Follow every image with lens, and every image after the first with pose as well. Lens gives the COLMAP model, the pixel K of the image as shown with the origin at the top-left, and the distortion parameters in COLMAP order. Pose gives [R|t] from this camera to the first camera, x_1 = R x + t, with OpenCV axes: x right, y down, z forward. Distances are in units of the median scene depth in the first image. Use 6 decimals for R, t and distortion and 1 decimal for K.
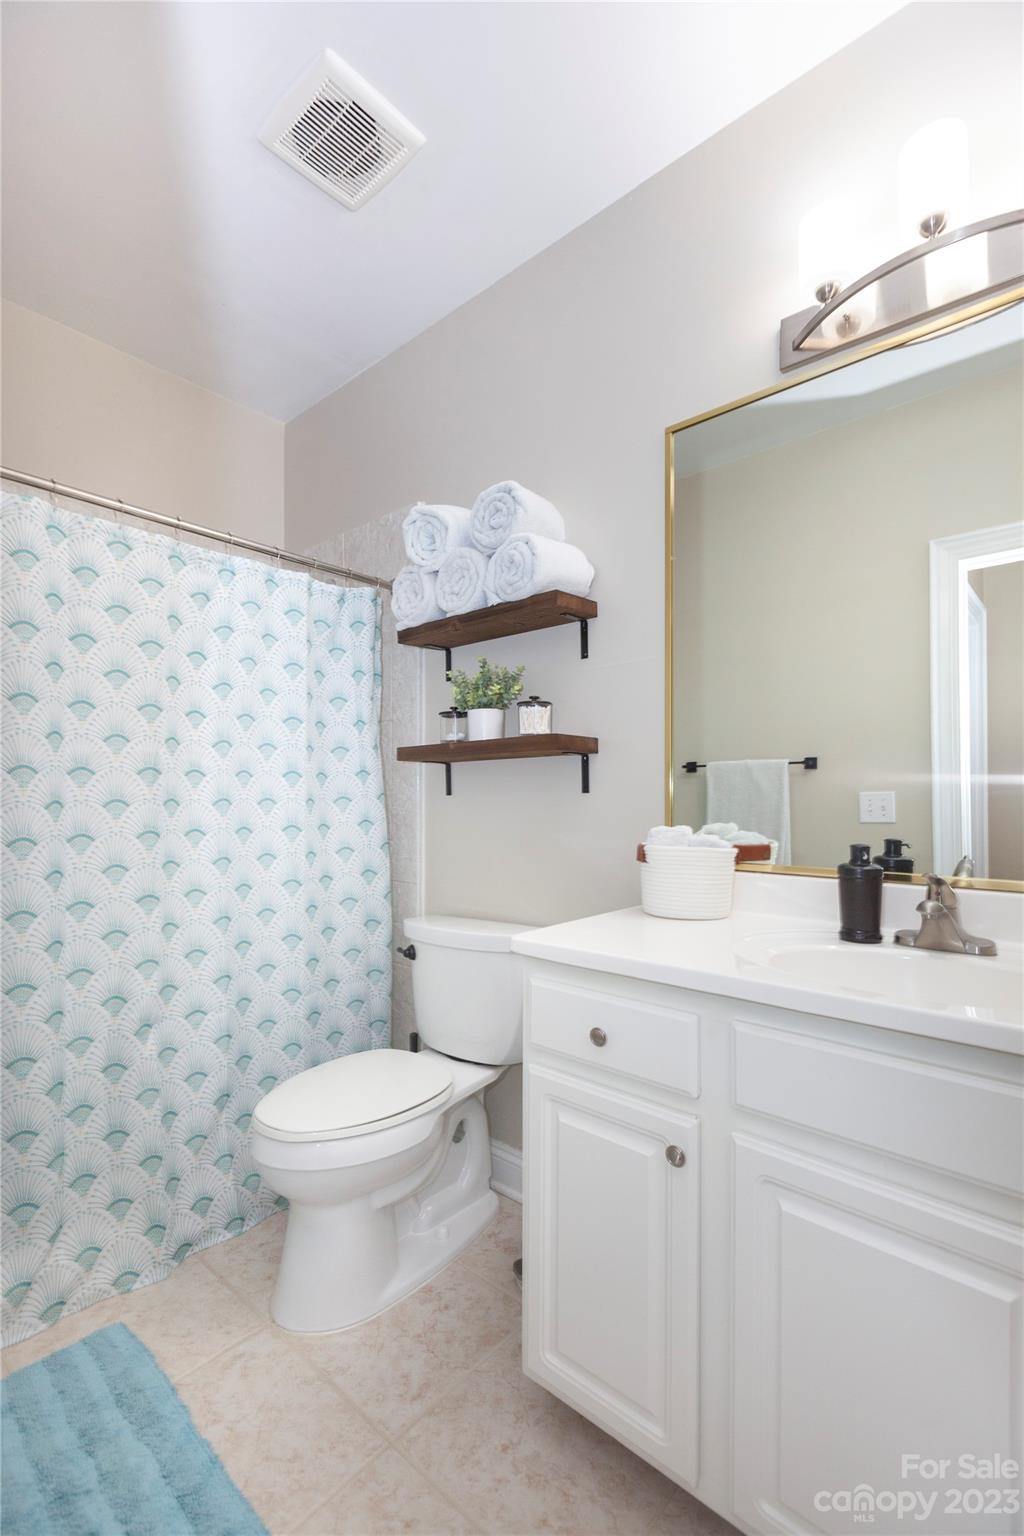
lens RADIAL K [[692.9, 0, 503.7], [0, 692.9, 788.7], [0, 0, 1]] dist [0.001698, 0.000169]
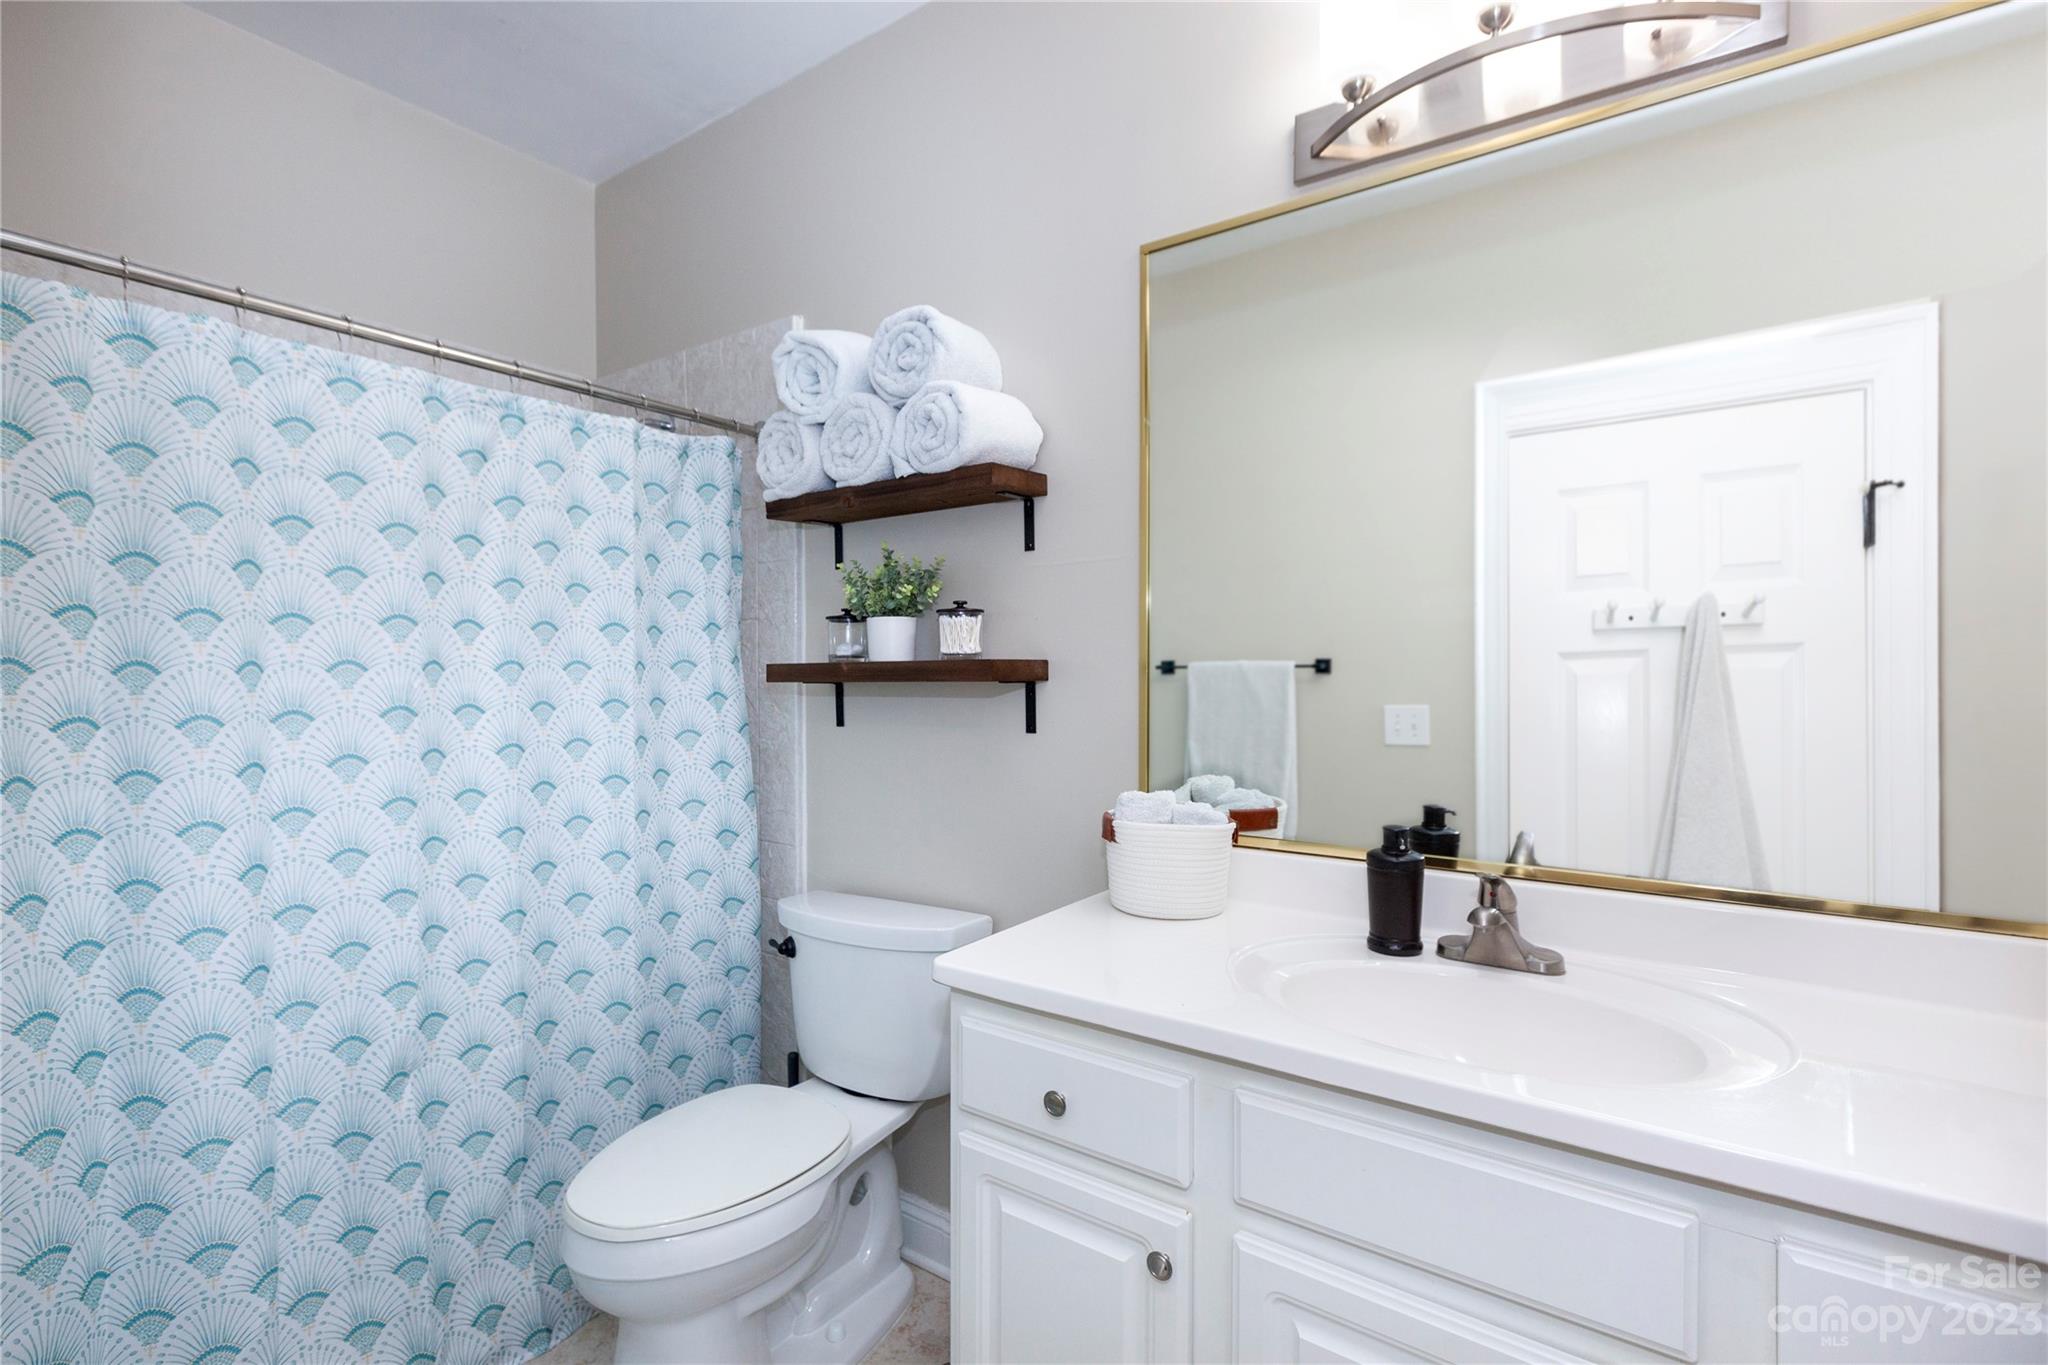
lens RADIAL K [[939.0, 0, 994.6], [0, 939.0, 625.7], [0, 0, 1]] dist [0.002382, -0.000805]
pose [[0.995180, -0.005998, 0.097880, -0.015928], [0.003908, 0.999761, 0.021533, -0.126154], [-0.097985, -0.021047, 0.994965, 0.020584]]
